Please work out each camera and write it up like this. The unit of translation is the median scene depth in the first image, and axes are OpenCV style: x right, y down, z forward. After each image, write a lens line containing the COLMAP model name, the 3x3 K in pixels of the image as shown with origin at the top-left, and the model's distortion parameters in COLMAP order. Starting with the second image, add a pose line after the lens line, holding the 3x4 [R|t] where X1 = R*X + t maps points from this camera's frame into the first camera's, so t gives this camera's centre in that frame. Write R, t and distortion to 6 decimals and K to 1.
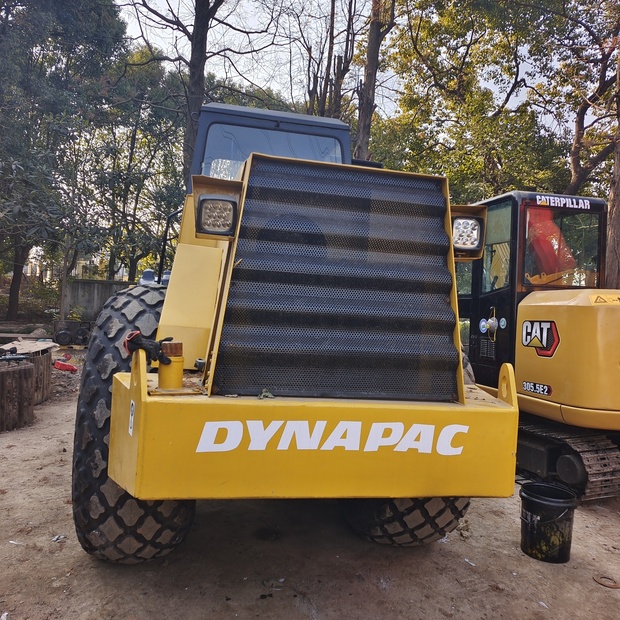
lens RADIAL K [[543.0, 0, 310.0], [0, 543.0, 310.0], [0, 0, 1]] dist [0.045508, 0.000966]
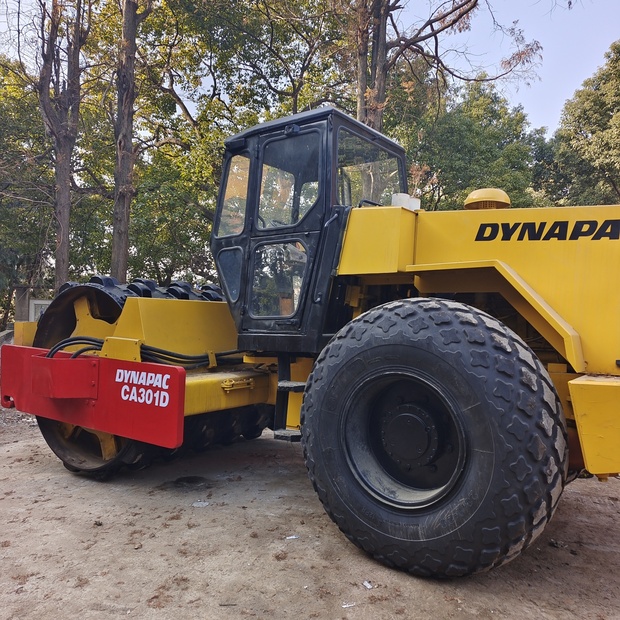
lens RADIAL K [[543.0, 0, 310.0], [0, 543.0, 310.0], [0, 0, 1]] dist [0.045508, 0.000966]
pose [[0.746277, -0.045705, 0.664065, -0.956407], [0.038550, 0.998933, 0.025430, -0.053750], [-0.664519, 0.006622, 0.747242, 0.338461]]
